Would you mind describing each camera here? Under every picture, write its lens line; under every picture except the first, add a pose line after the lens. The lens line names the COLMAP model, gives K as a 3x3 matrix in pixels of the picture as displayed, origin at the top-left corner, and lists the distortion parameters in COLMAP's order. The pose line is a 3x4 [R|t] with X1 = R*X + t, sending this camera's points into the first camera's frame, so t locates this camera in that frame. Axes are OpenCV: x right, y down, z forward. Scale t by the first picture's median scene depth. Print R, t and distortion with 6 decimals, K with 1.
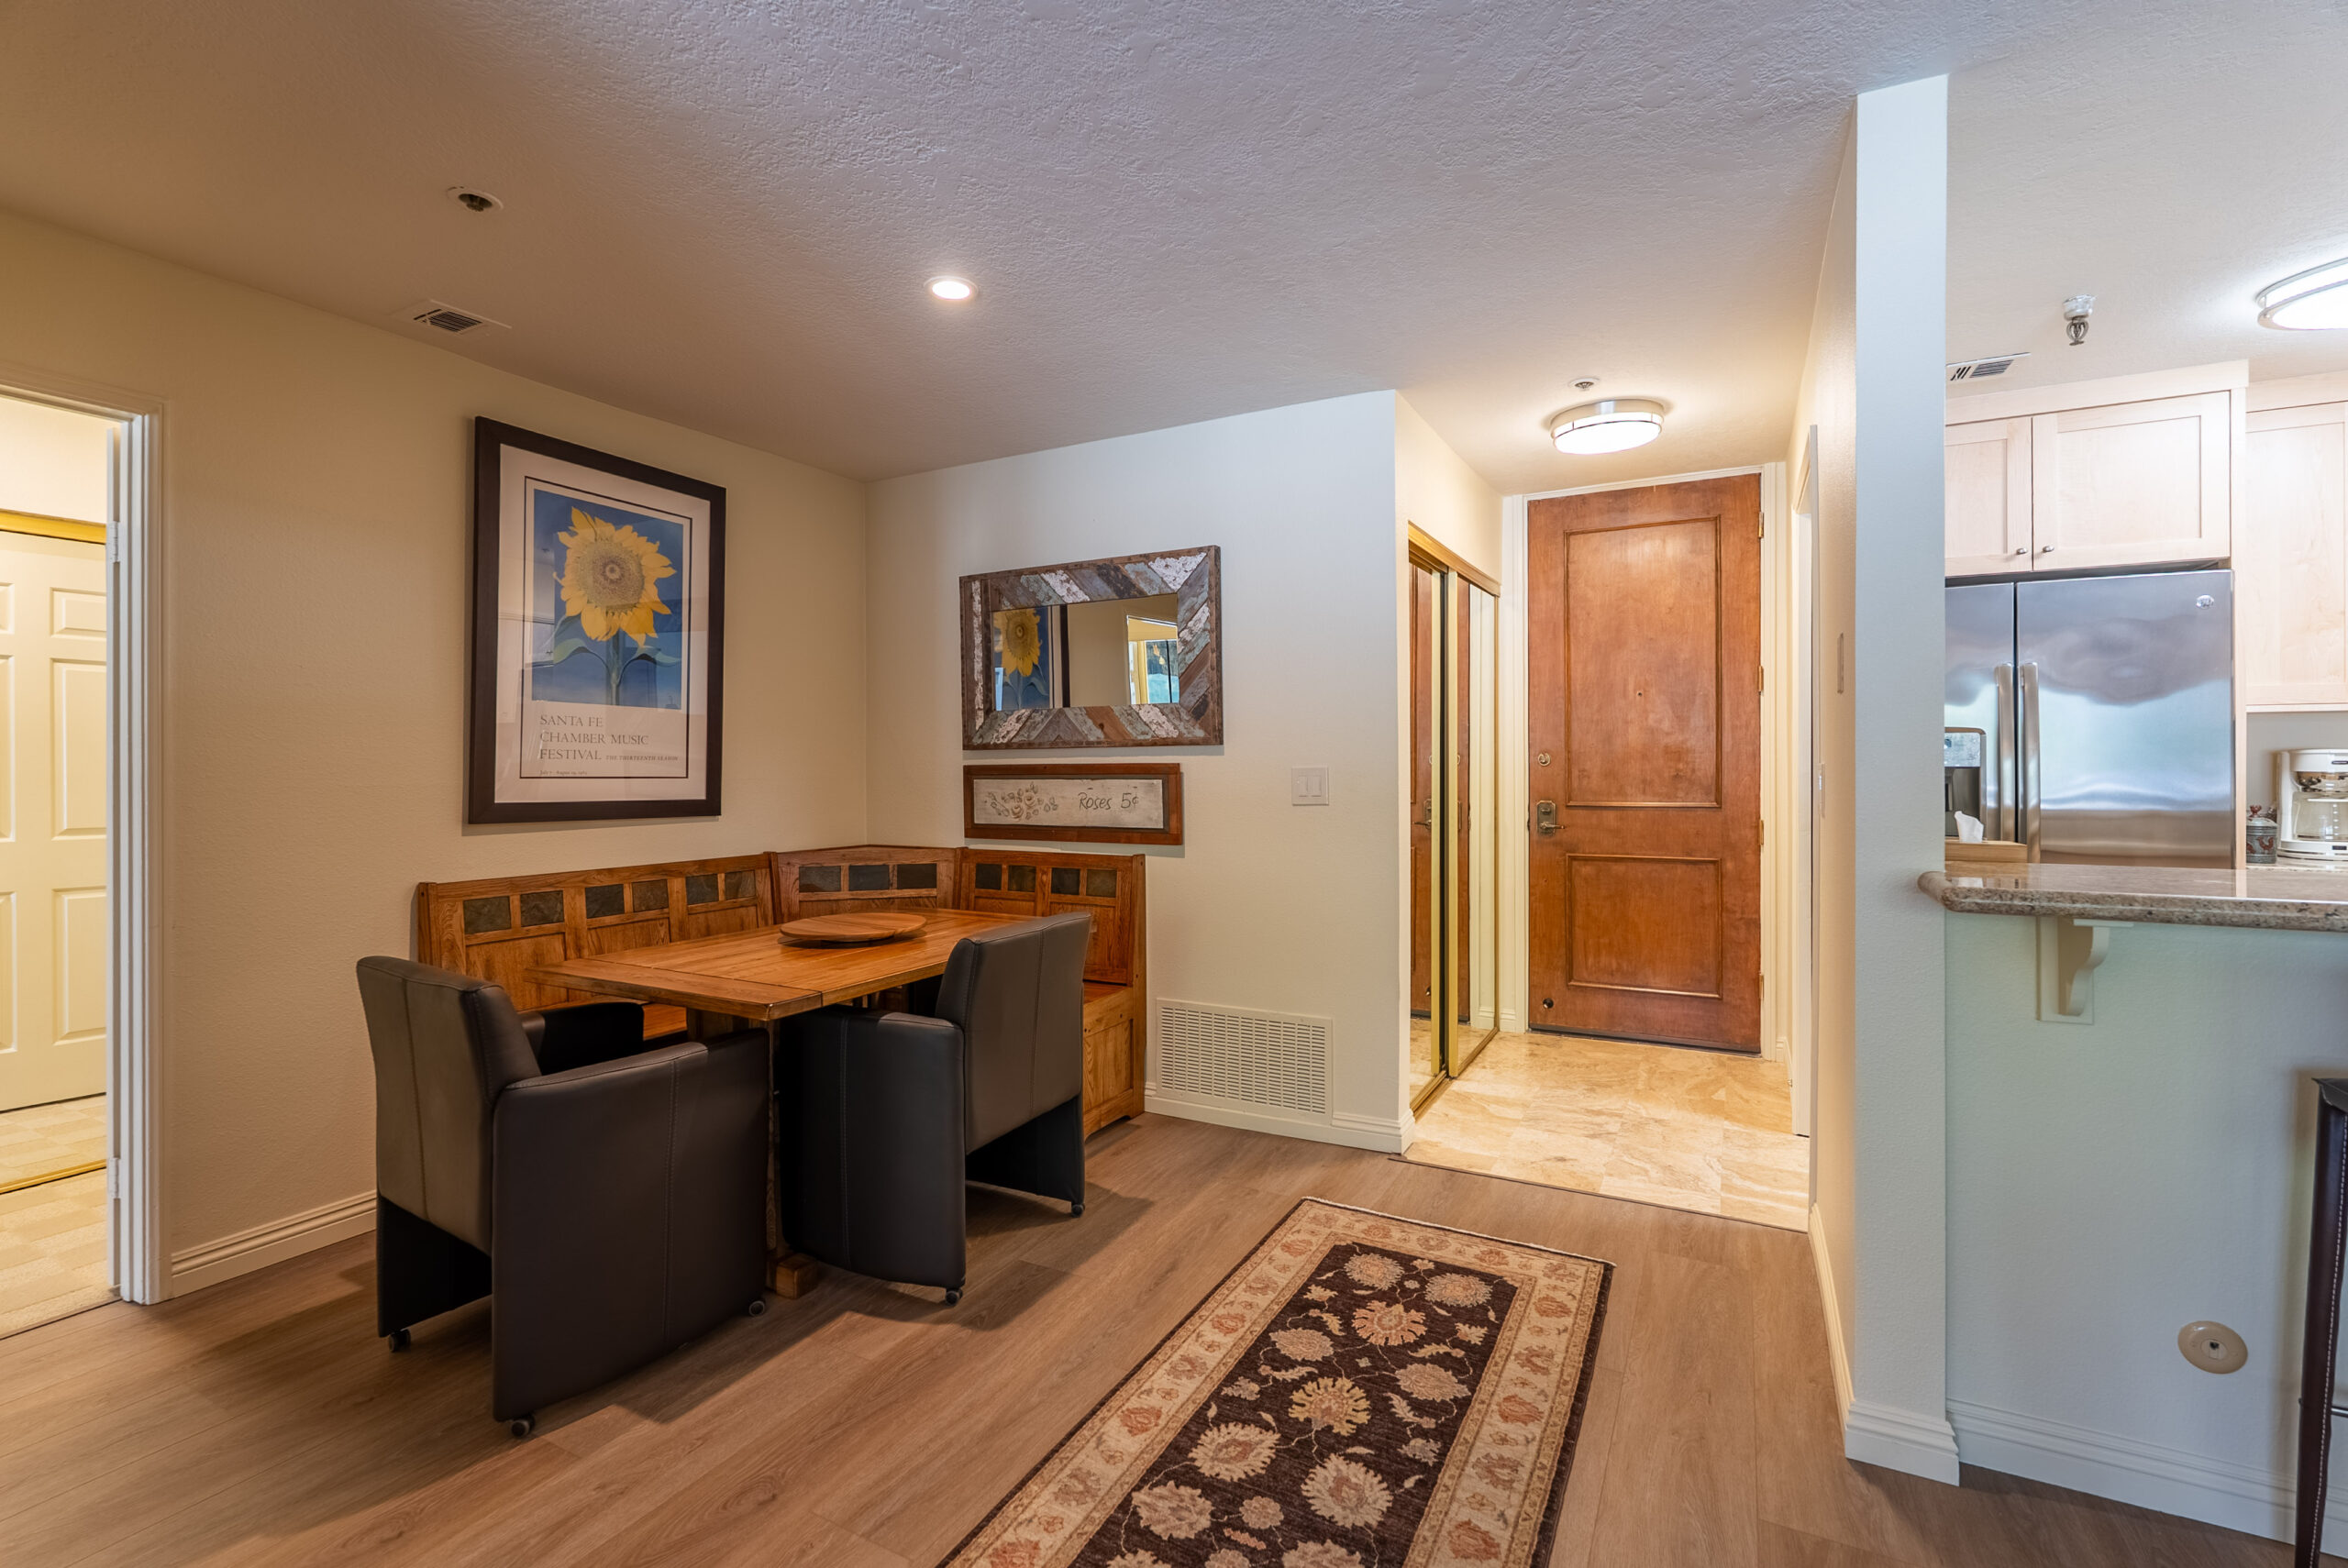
lens RADIAL K [[1040.6, 0, 1170.5], [0, 1040.6, 768.3], [0, 0, 1]] dist [-0.001475, -0.000102]
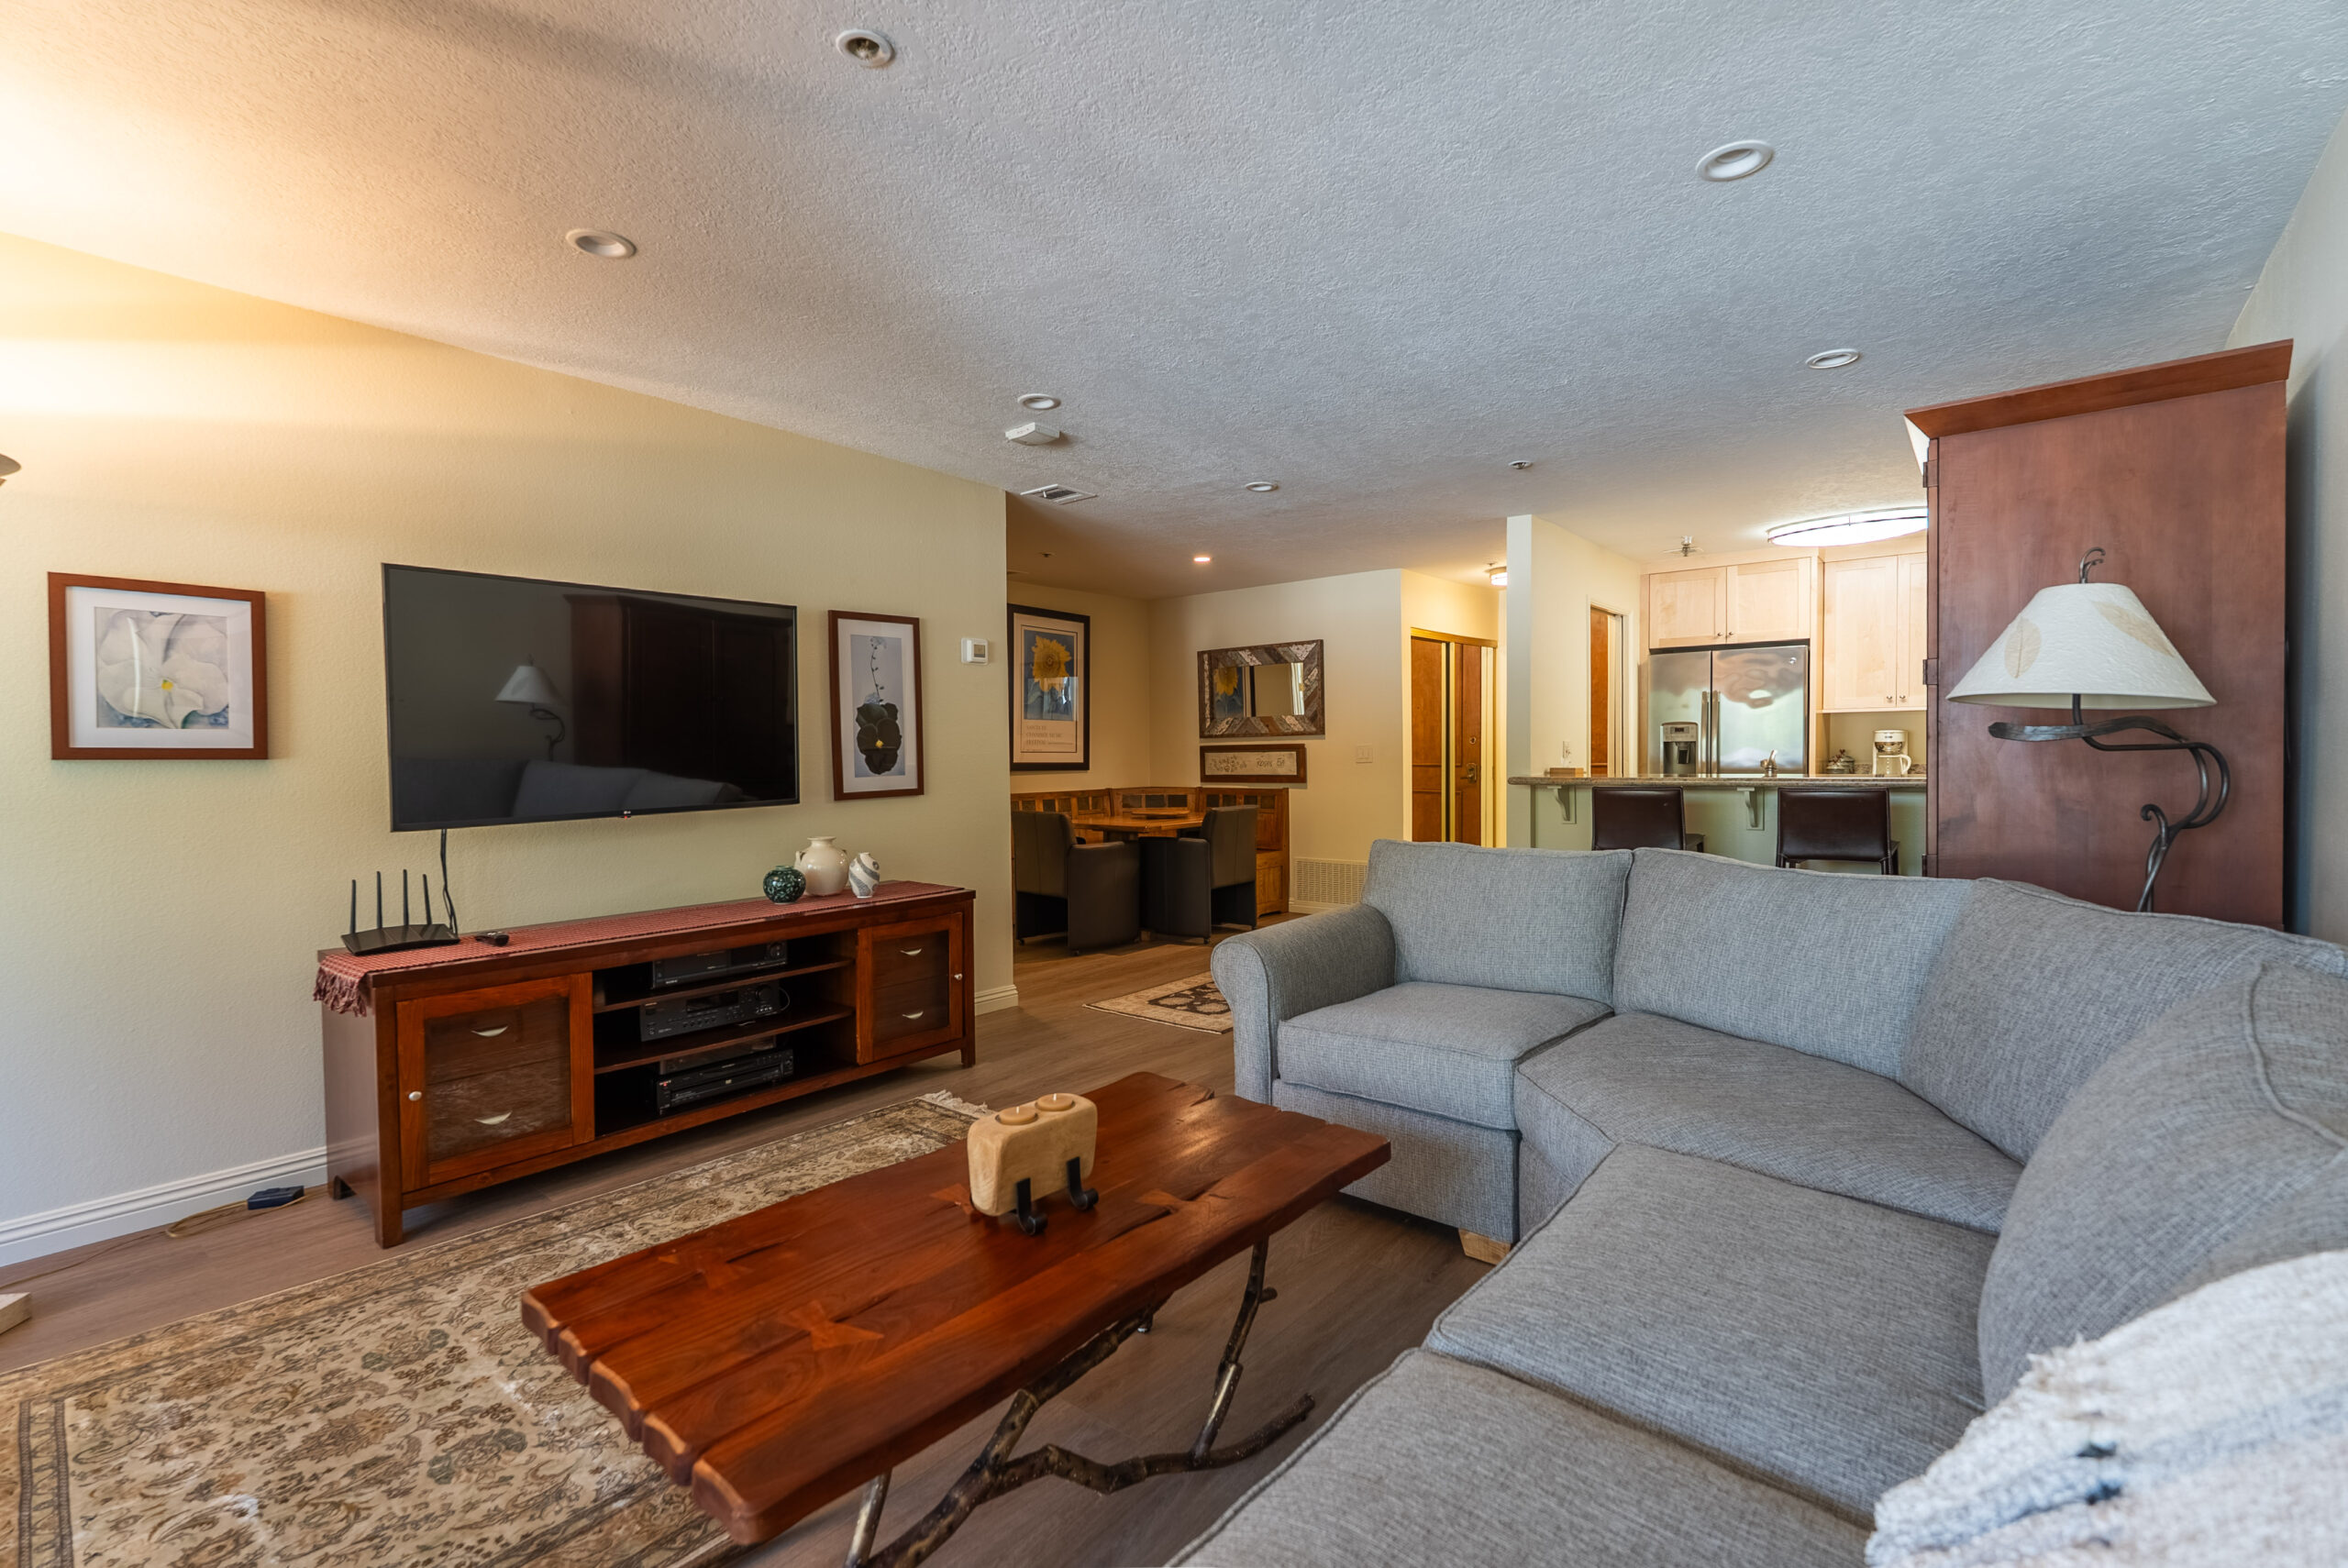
lens RADIAL K [[1040.6, 0, 1170.5], [0, 1040.6, 768.3], [0, 0, 1]] dist [-0.001475, -0.000102]
pose [[0.981703, -0.004485, -0.190366, 0.144156], [0.007118, 0.999888, 0.013151, 0.015416], [0.190286, -0.014266, 0.981625, -1.113925]]
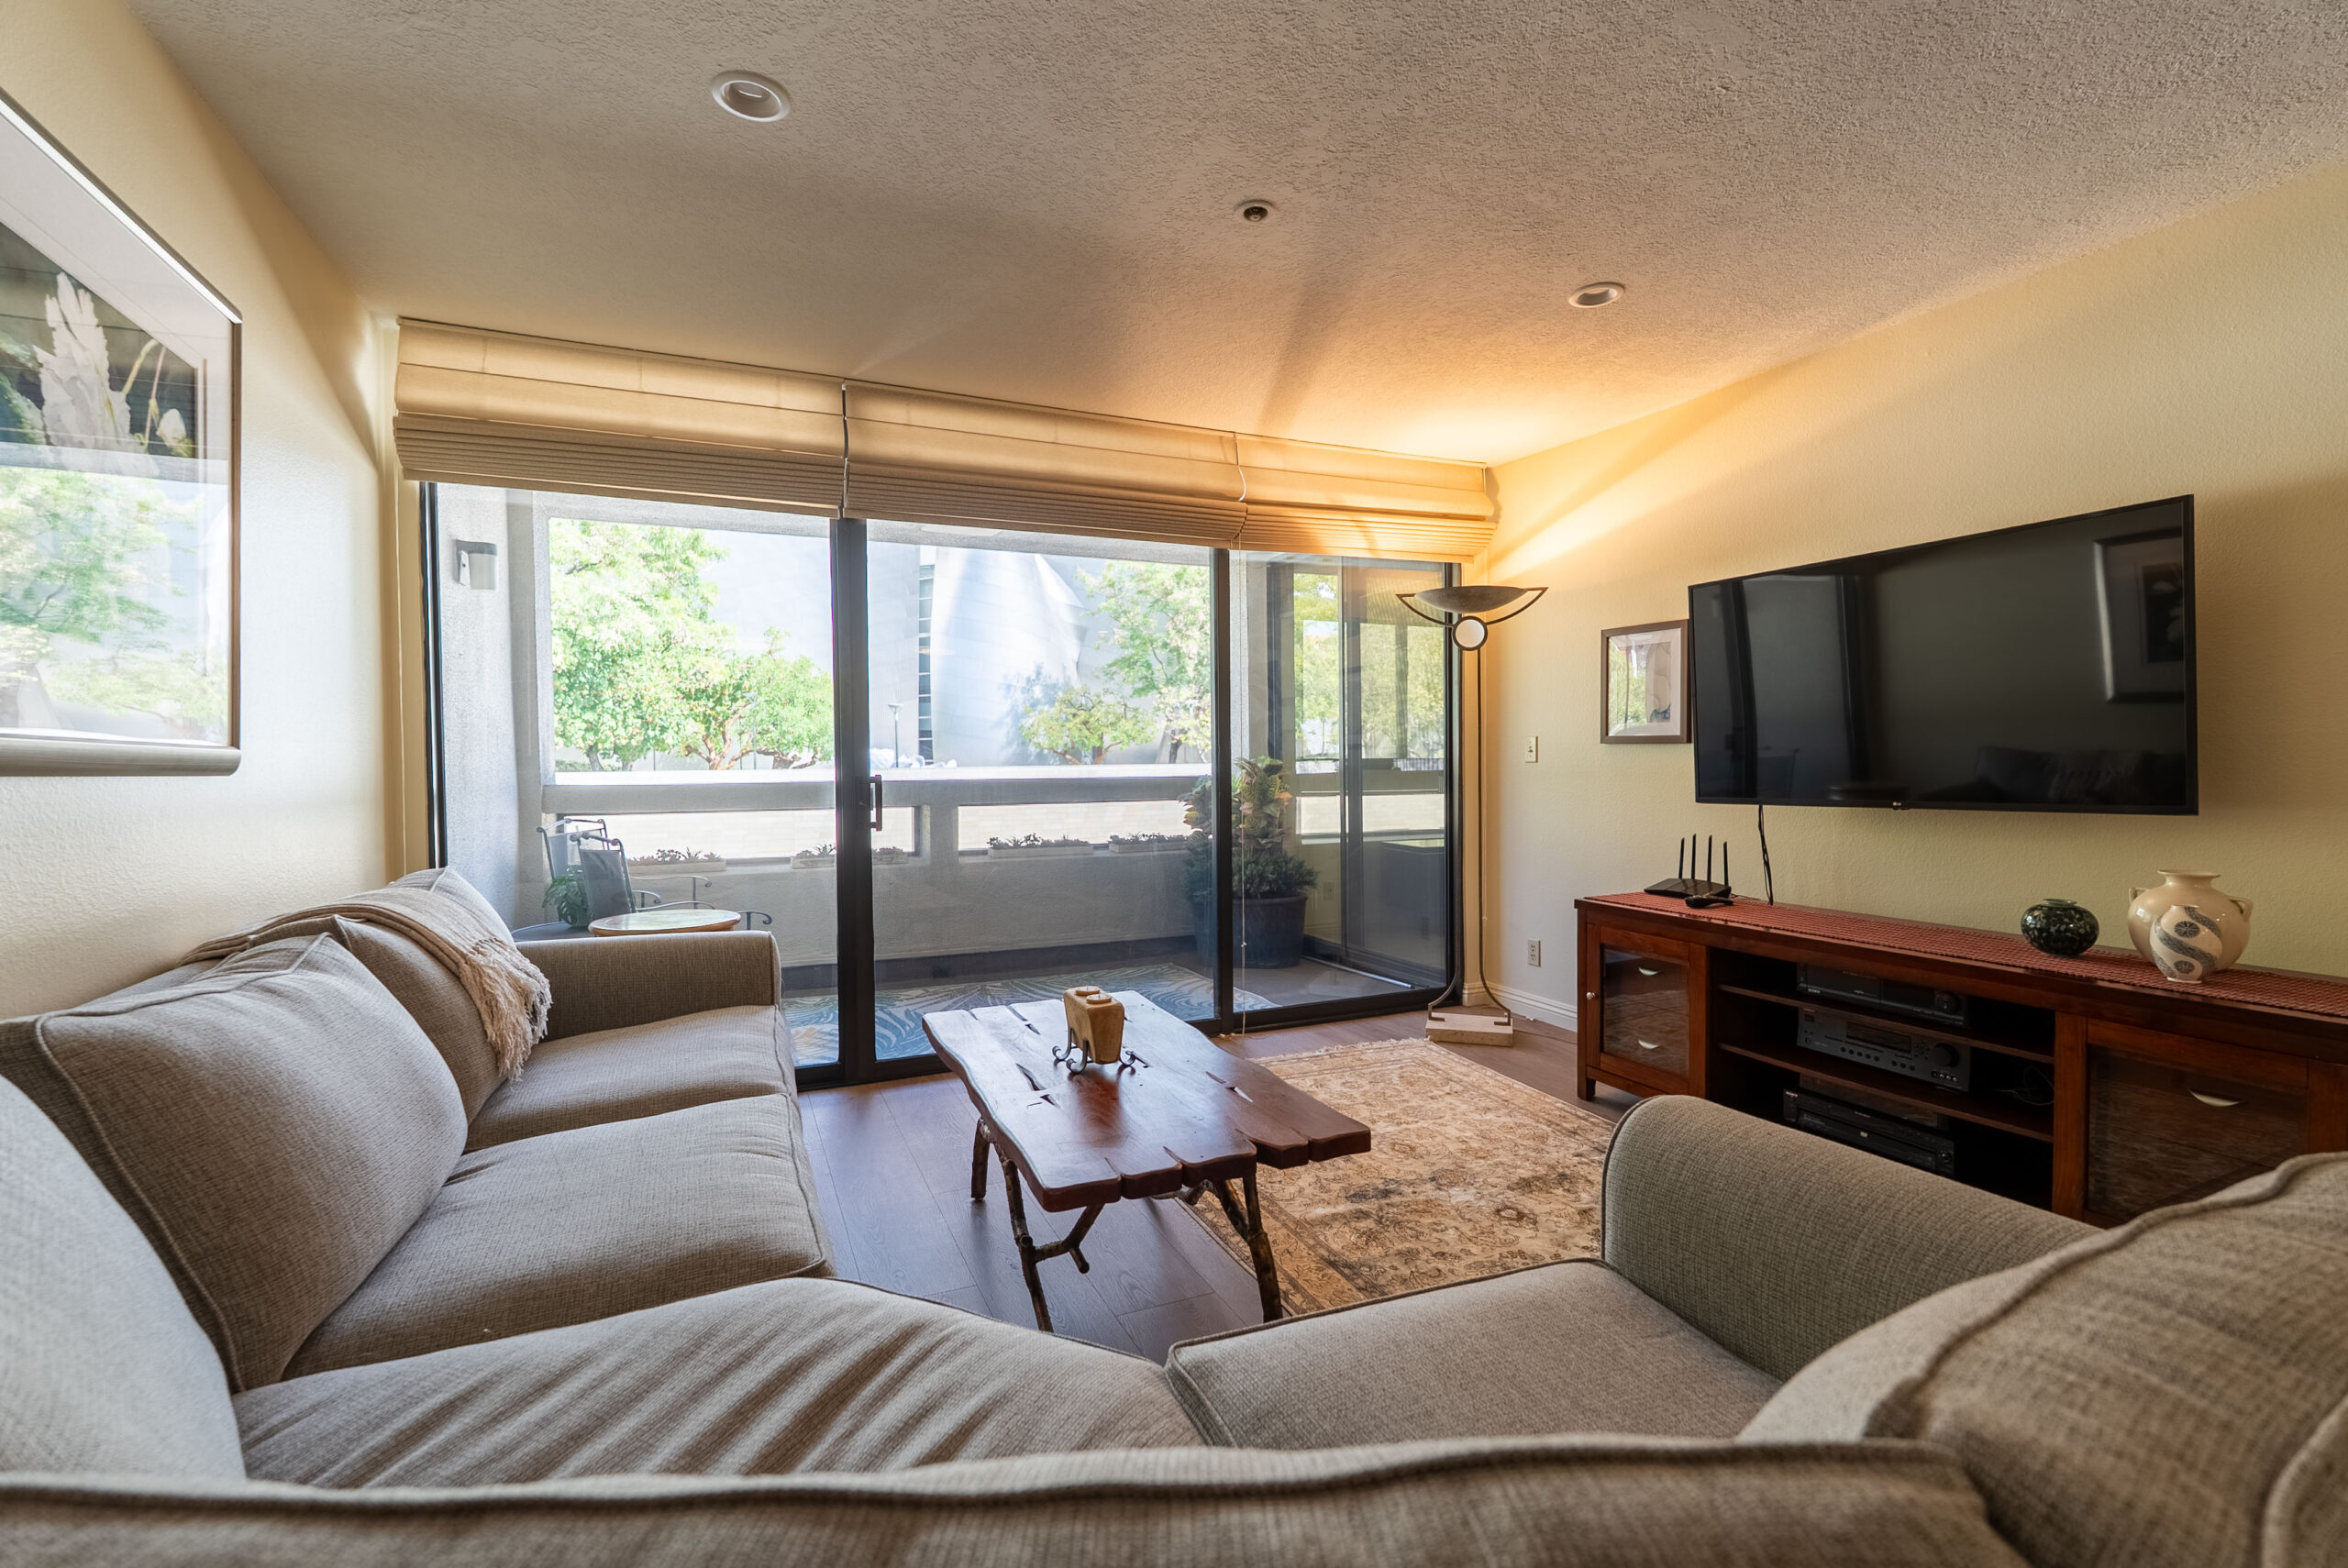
lens RADIAL K [[1032.0, 0, 1170.8], [0, 1032.0, 781.8], [0, 0, 1]] dist [-0.003388, -0.000192]
pose [[-0.609337, 0.029142, -0.792376, 0.477570], [0.008521, 0.999507, 0.030207, 0.017549], [0.792866, 0.011654, -0.609285, -0.243238]]
